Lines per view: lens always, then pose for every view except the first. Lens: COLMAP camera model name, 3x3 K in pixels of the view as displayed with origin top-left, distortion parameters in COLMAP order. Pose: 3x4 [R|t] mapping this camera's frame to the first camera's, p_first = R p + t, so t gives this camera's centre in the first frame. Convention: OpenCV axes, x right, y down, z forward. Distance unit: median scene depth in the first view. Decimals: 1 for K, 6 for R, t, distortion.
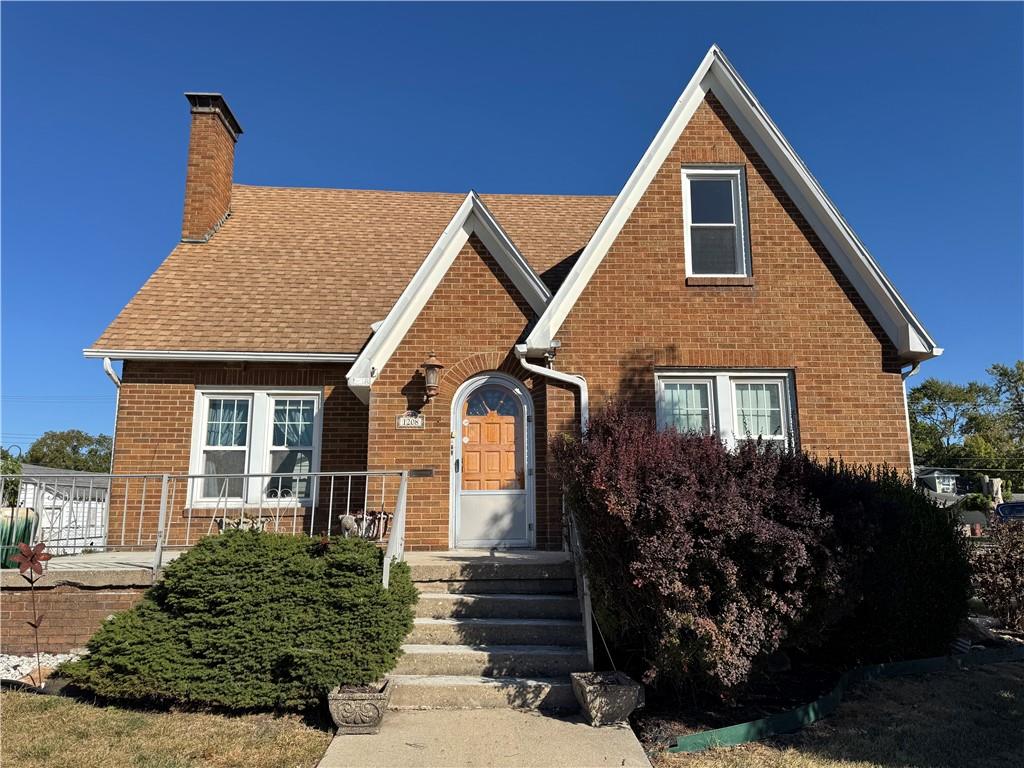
lens RADIAL K [[725.9, 0, 511.5], [0, 725.9, 379.5], [0, 0, 1]] dist [0.038517, -0.005593]
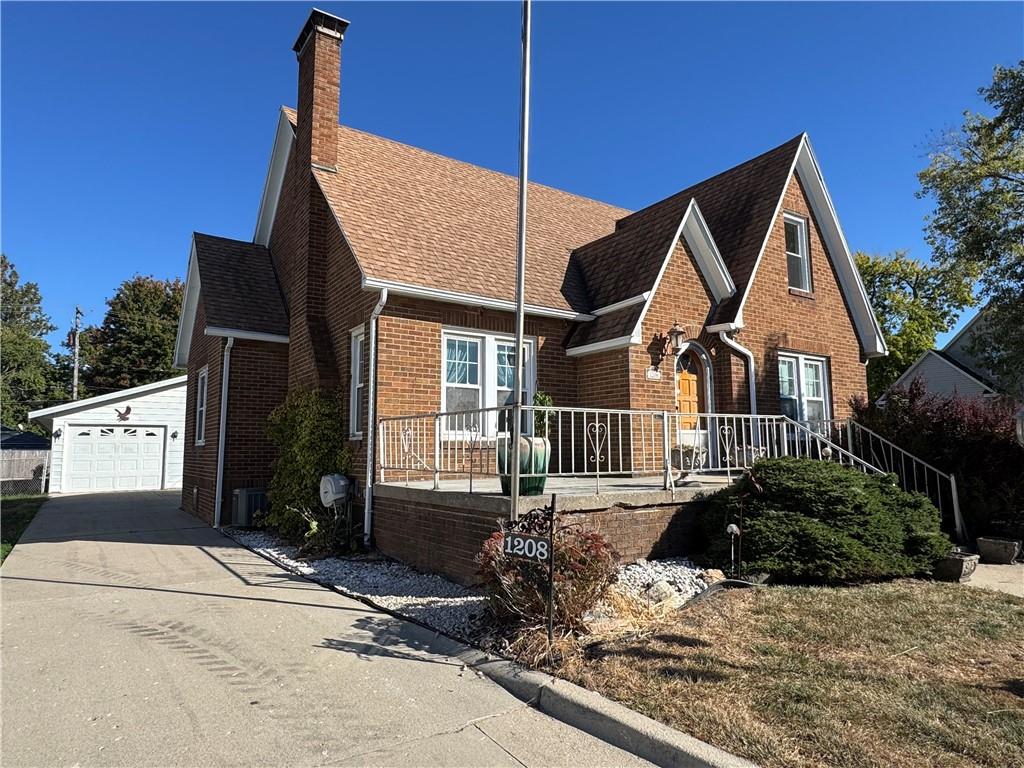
lens RADIAL K [[620.0, 0, 510.1], [0, 620.0, 385.9], [0, 0, 1]] dist [-0.013058, -0.001027]
pose [[0.855539, 0.052882, 0.515031, -0.862041], [-0.095017, 0.993911, 0.055784, 0.039310], [-0.508945, -0.096662, 0.855354, 0.196397]]
